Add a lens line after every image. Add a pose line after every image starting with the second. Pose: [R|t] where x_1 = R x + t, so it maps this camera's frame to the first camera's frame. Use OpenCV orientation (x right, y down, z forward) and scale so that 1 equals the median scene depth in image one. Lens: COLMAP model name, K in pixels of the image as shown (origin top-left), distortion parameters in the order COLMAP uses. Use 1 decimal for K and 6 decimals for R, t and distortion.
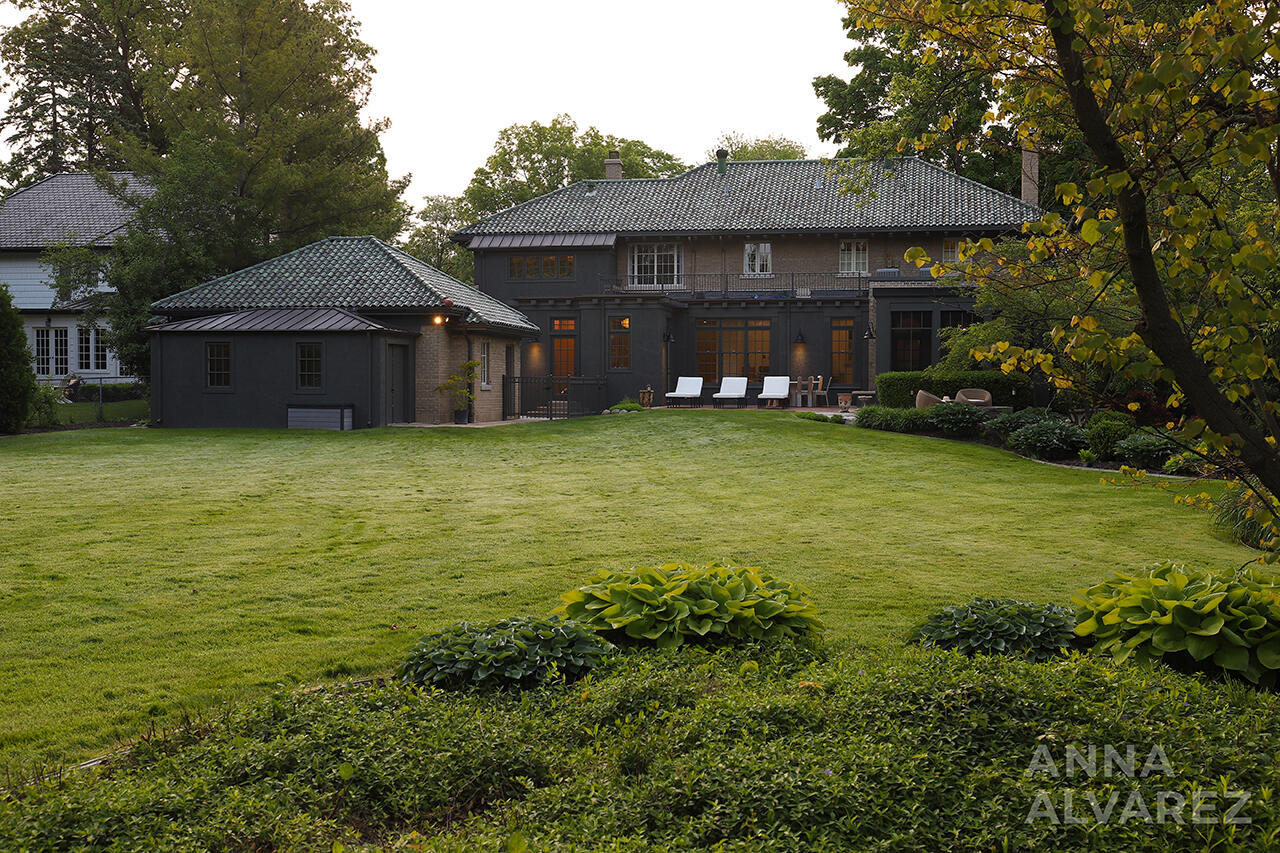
lens RADIAL K [[1491.5, 0, 640.0], [0, 1491.5, 426.5], [0, 0, 1]] dist [-0.000451, -0.011432]
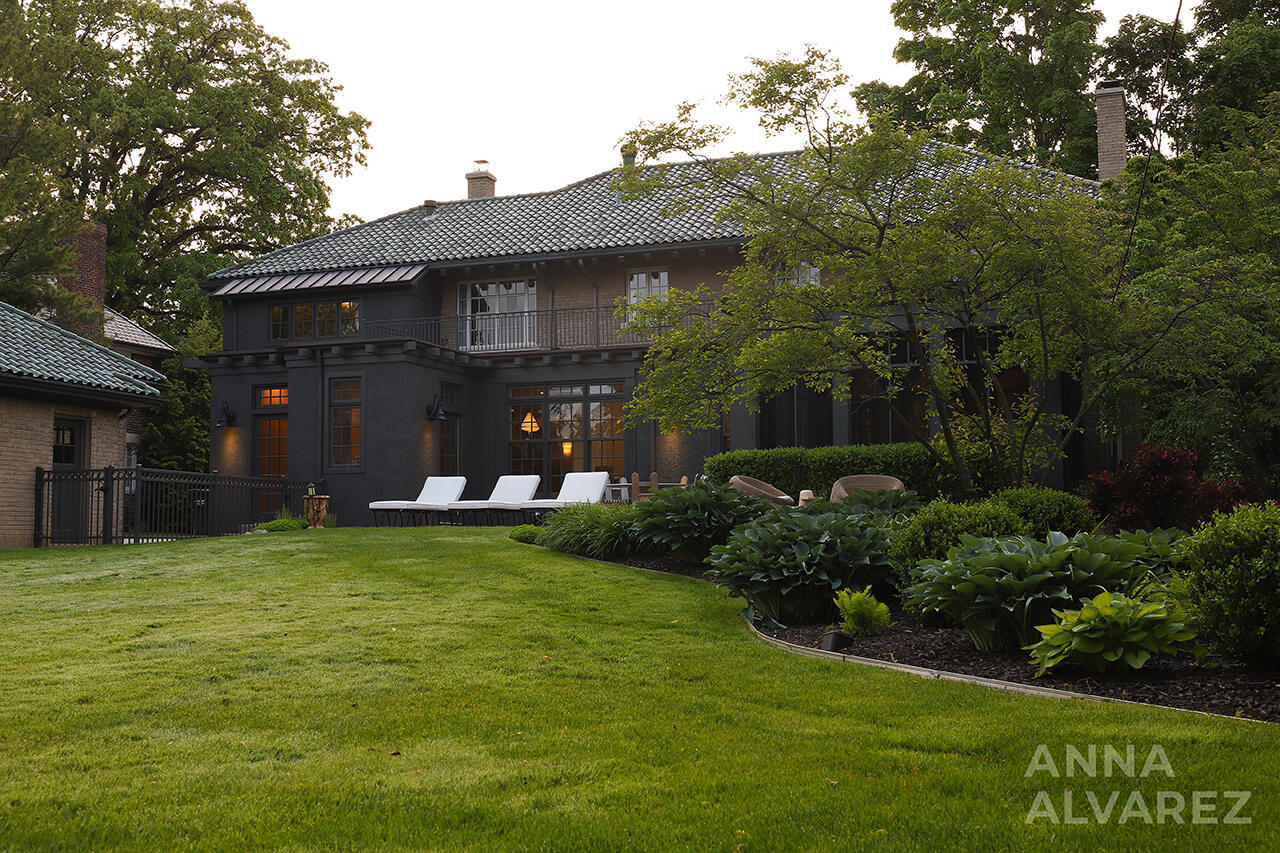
lens RADIAL K [[1491.5, 0, 640.0], [0, 1491.5, 426.5], [0, 0, 1]] dist [-0.000451, -0.011432]
pose [[0.985125, -0.021309, -0.170516, 0.201509], [0.002683, 0.994068, -0.108724, 0.009977], [0.171821, 0.106649, 0.979338, 0.444919]]
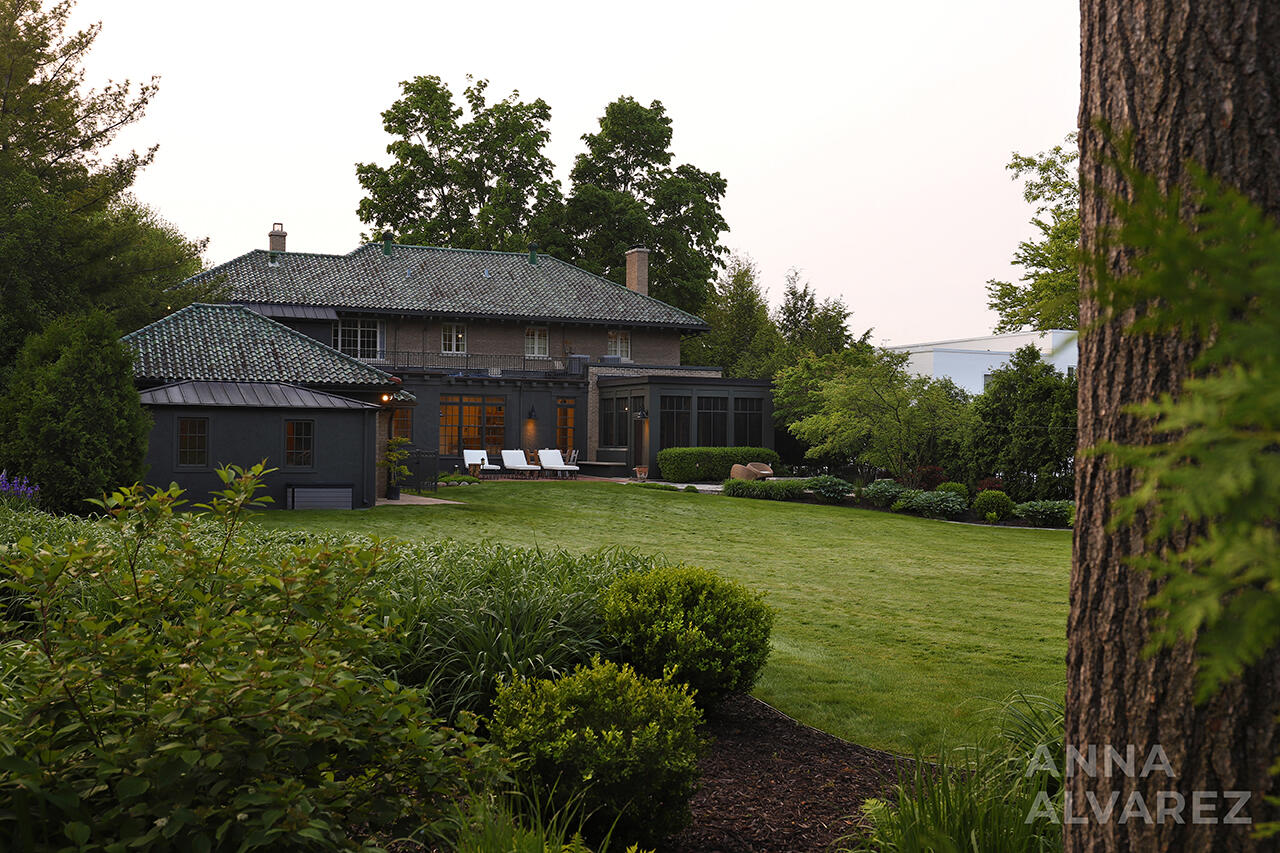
lens RADIAL K [[1394.5, 0, 588.9], [0, 1394.5, 426.9], [0, 0, 1]] dist [0.264788, 0.002692]
pose [[0.832462, 0.009884, 0.553994, -0.451406], [0.010137, 0.999402, -0.033062, -0.015316], [-0.553990, 0.033139, 0.831864, 0.109942]]
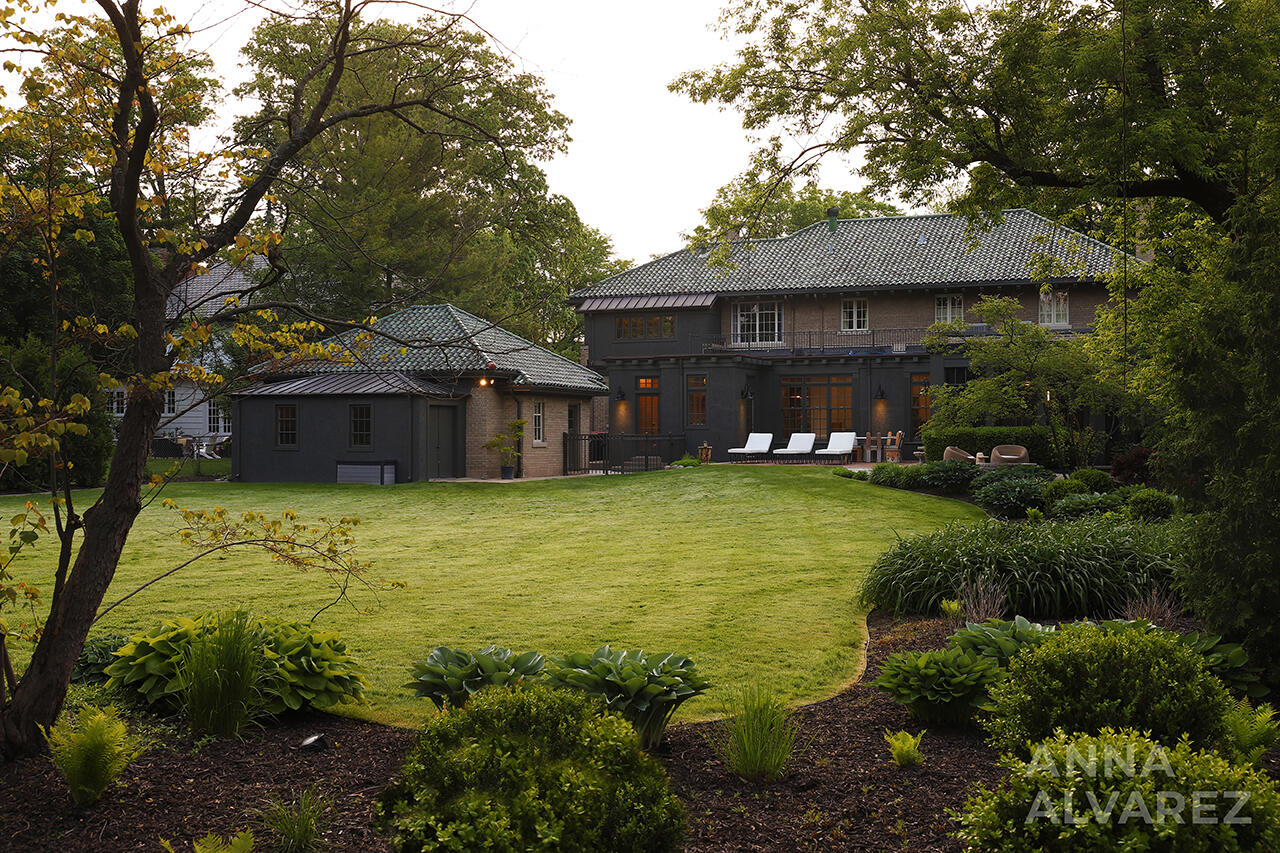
lens RADIAL K [[1491.5, 0, 640.0], [0, 1491.5, 426.5], [0, 0, 1]] dist [-0.000451, -0.011432]
pose [[0.978534, -0.004399, -0.206036, 0.161601], [-0.002380, 0.999464, -0.032642, -0.003905], [0.206069, 0.032431, 0.978000, -0.022160]]
